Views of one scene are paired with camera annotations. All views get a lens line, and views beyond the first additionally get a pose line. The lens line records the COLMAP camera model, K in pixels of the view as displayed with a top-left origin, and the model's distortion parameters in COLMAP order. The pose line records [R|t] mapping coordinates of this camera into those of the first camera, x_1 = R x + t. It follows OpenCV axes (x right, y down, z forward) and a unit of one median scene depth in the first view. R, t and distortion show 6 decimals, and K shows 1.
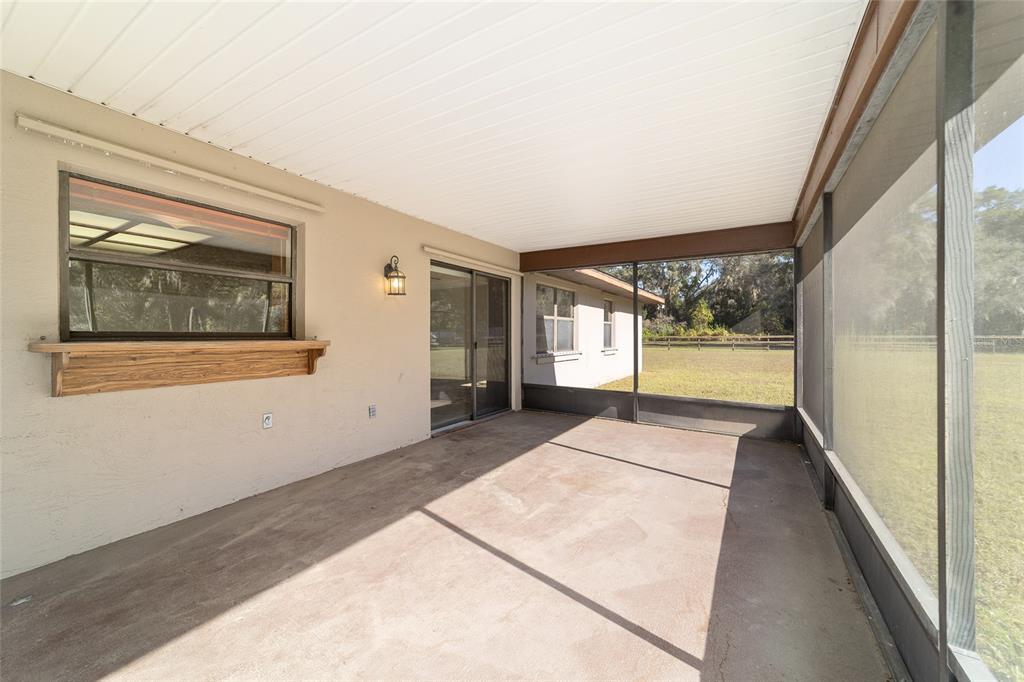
lens RADIAL K [[392.0, 0, 507.4], [0, 392.0, 336.8], [0, 0, 1]] dist [-0.012552, 0.000412]
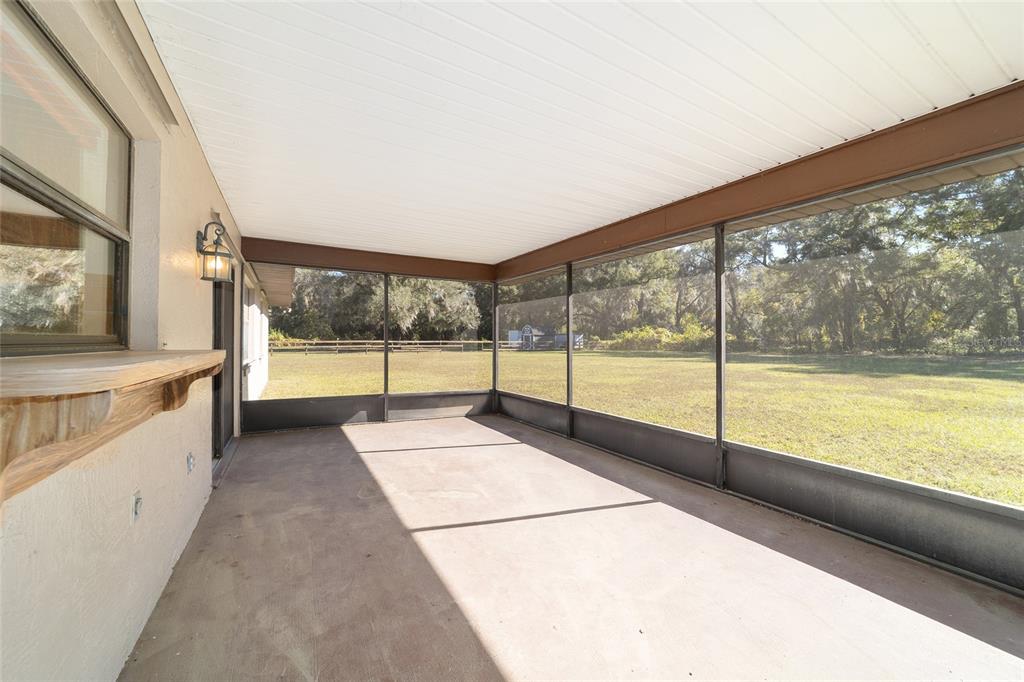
lens RADIAL K [[392.0, 0, 507.4], [0, 392.0, 336.8], [0, 0, 1]] dist [-0.012552, 0.000412]
pose [[0.484923, 0.012076, 0.874474, -0.754497], [-0.001592, 0.999915, -0.012926, -0.006044], [-0.874556, 0.004876, 0.484901, 0.287447]]
